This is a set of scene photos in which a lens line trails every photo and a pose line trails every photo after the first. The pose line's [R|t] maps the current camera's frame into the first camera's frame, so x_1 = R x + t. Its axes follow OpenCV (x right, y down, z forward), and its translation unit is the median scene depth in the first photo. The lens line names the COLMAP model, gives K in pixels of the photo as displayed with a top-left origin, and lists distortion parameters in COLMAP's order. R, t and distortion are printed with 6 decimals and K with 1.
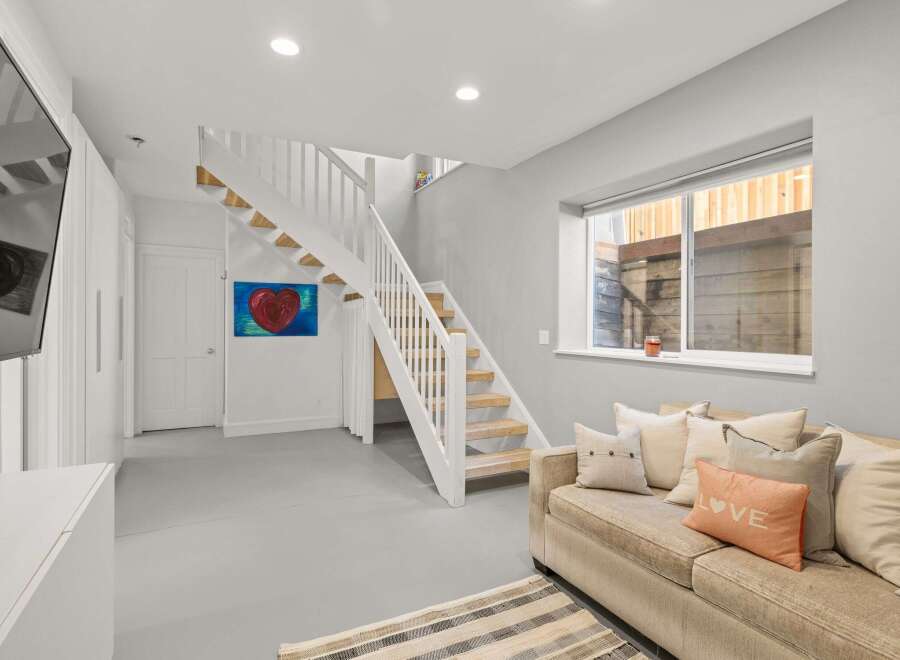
lens RADIAL K [[475.8, 0, 451.8], [0, 475.8, 325.0], [0, 0, 1]] dist [-0.000132, -0.000191]
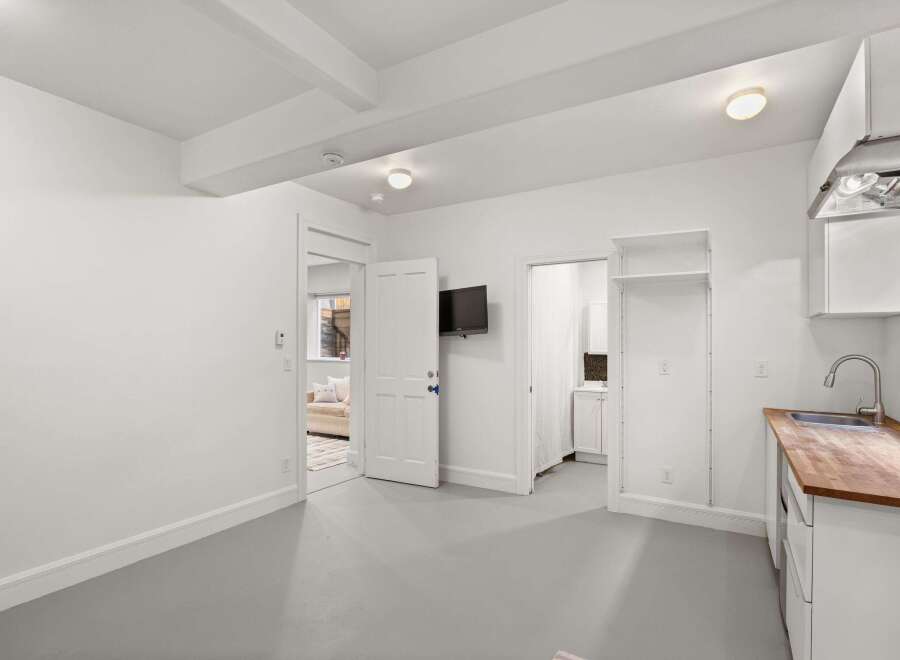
lens RADIAL K [[473.4, 0, 449.7], [0, 473.4, 341.8], [0, 0, 1]] dist [-0.001546, -0.000141]
pose [[0.853623, 0.000828, 0.520891, -0.359215], [0.004267, 0.999954, -0.008583, -0.005245], [-0.520874, 0.009550, 0.853580, -1.276776]]
